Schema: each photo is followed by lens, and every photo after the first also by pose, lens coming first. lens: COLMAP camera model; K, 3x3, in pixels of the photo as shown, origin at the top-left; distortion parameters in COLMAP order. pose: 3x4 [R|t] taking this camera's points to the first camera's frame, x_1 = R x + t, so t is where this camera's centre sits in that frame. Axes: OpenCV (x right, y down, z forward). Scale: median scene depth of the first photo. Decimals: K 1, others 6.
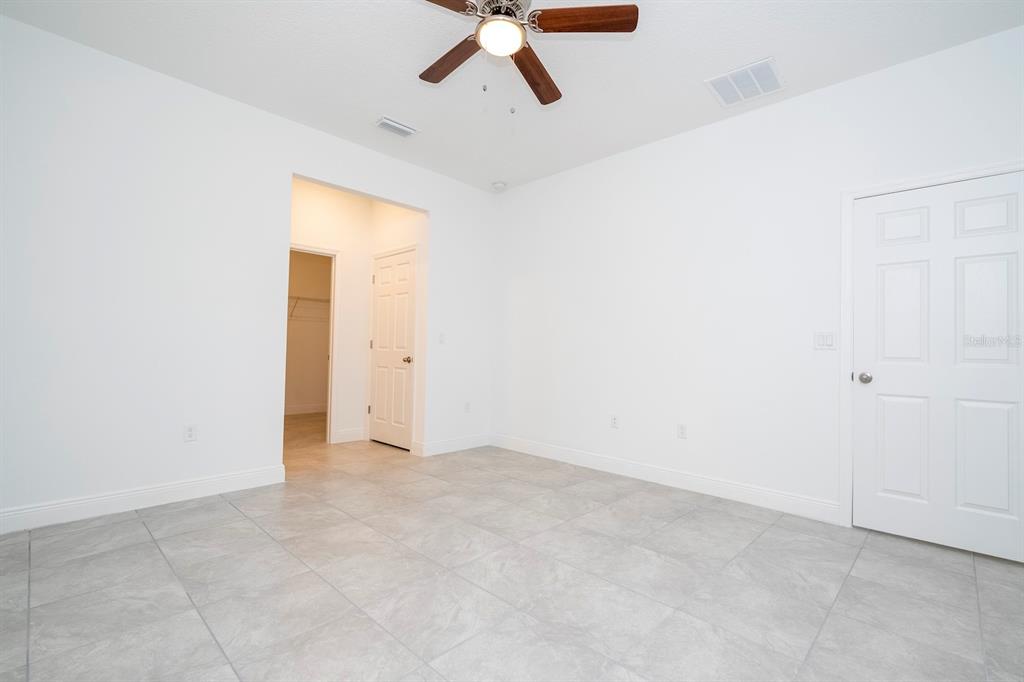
lens RADIAL K [[463.7, 0, 510.6], [0, 463.7, 341.1], [0, 0, 1]] dist [0.004513, 0.000992]
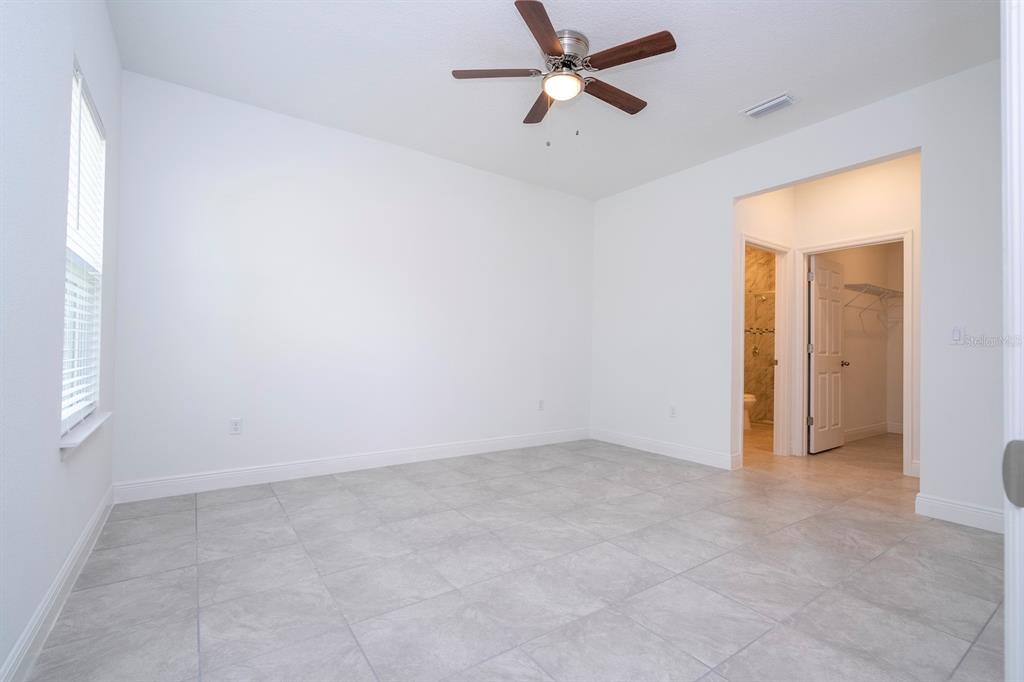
lens RADIAL K [[463.7, 0, 527.9], [0, 463.7, 338.0], [0, 0, 1]] dist [0.004513, 0.000992]
pose [[-0.182250, -0.052337, -0.981858, 1.050039], [0.005641, 0.998510, -0.054272, 0.054185], [0.983236, -0.015429, -0.181683, 1.030362]]
